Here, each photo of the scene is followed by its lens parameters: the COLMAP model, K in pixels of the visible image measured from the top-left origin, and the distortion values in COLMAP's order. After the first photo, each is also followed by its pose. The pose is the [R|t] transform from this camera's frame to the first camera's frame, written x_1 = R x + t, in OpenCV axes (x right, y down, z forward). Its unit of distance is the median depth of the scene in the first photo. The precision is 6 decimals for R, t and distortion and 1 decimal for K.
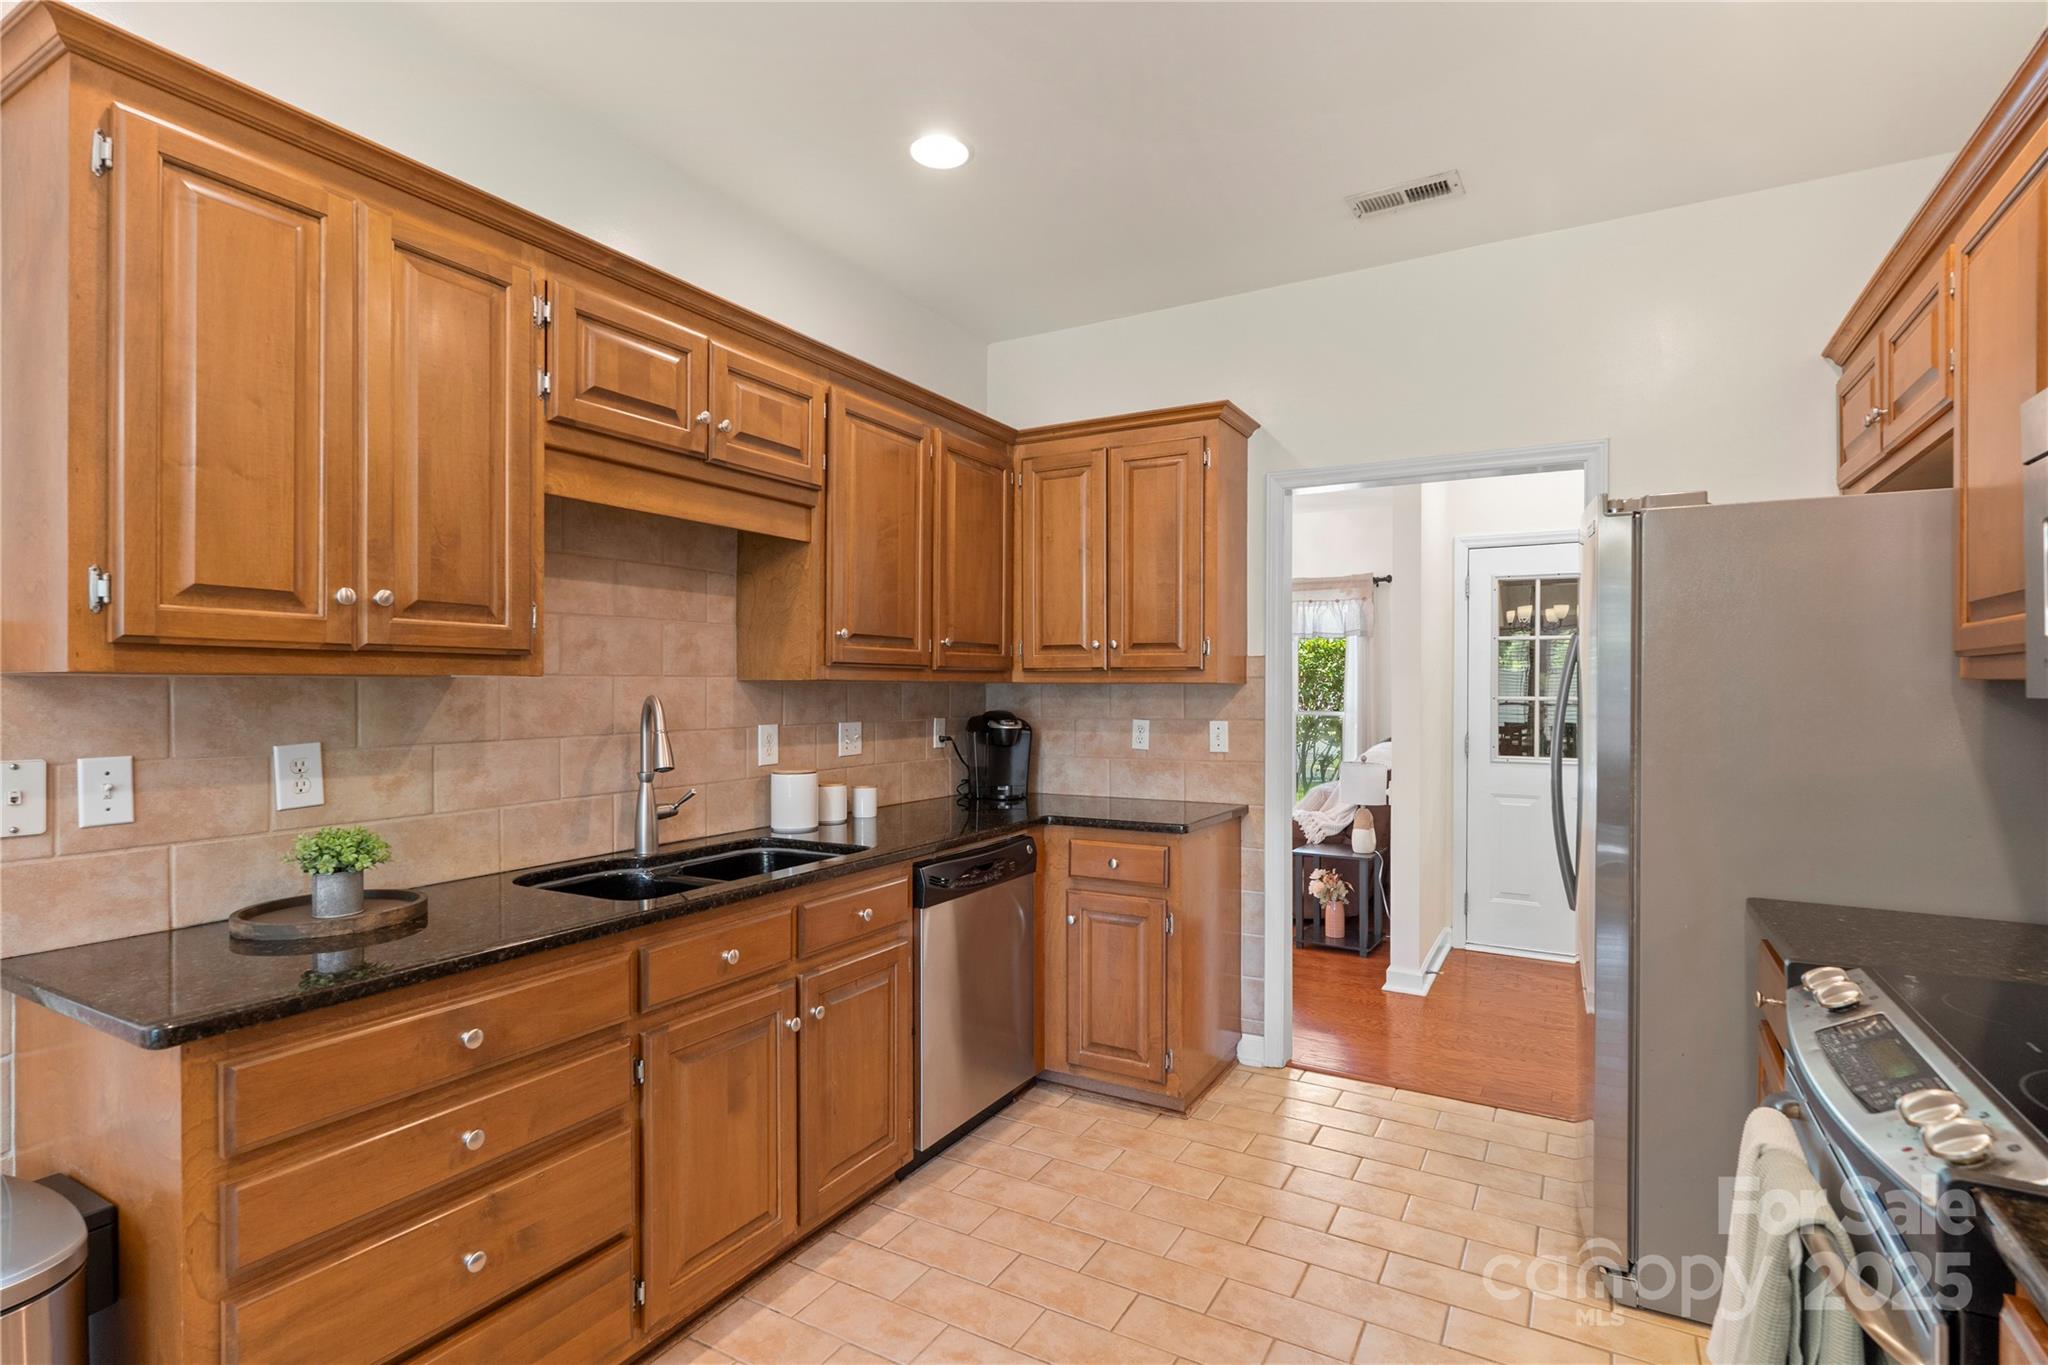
lens RADIAL K [[987.7, 0, 1025.3], [0, 987.7, 690.6], [0, 0, 1]] dist [0.000114, 0.000165]
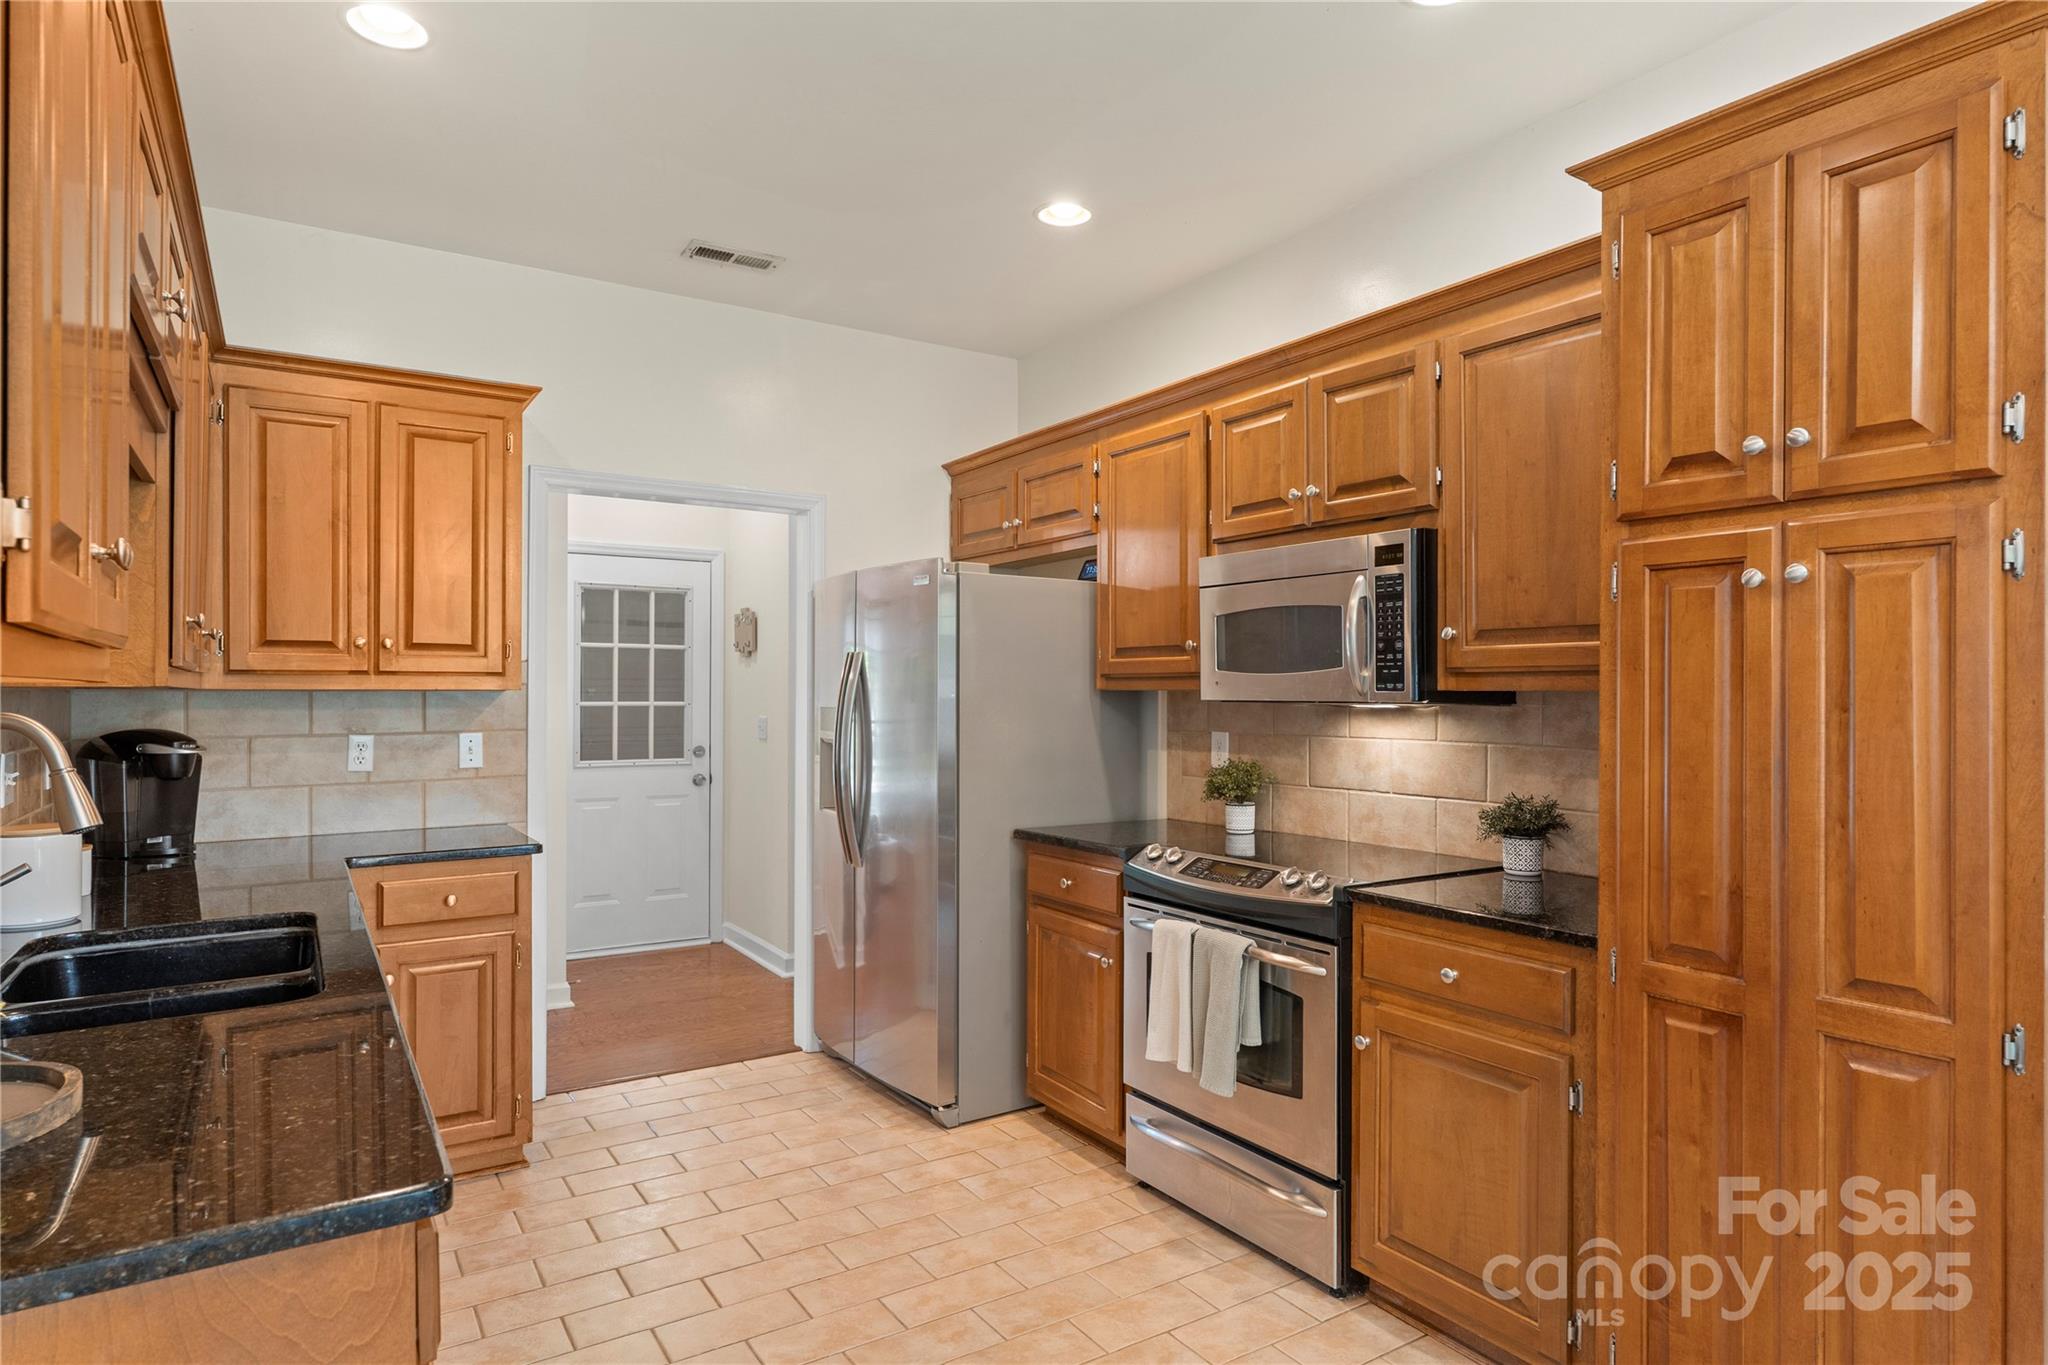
lens RADIAL K [[1146.2, 0, 1024.5], [0, 1146.2, 685.7], [0, 0, 1]] dist [-0.000529, 0.000430]
pose [[0.461285, 0.003523, 0.887245, -0.503884], [0.004181, 0.999972, -0.006144, -0.003114], [-0.887242, 0.006544, 0.461258, 0.086369]]
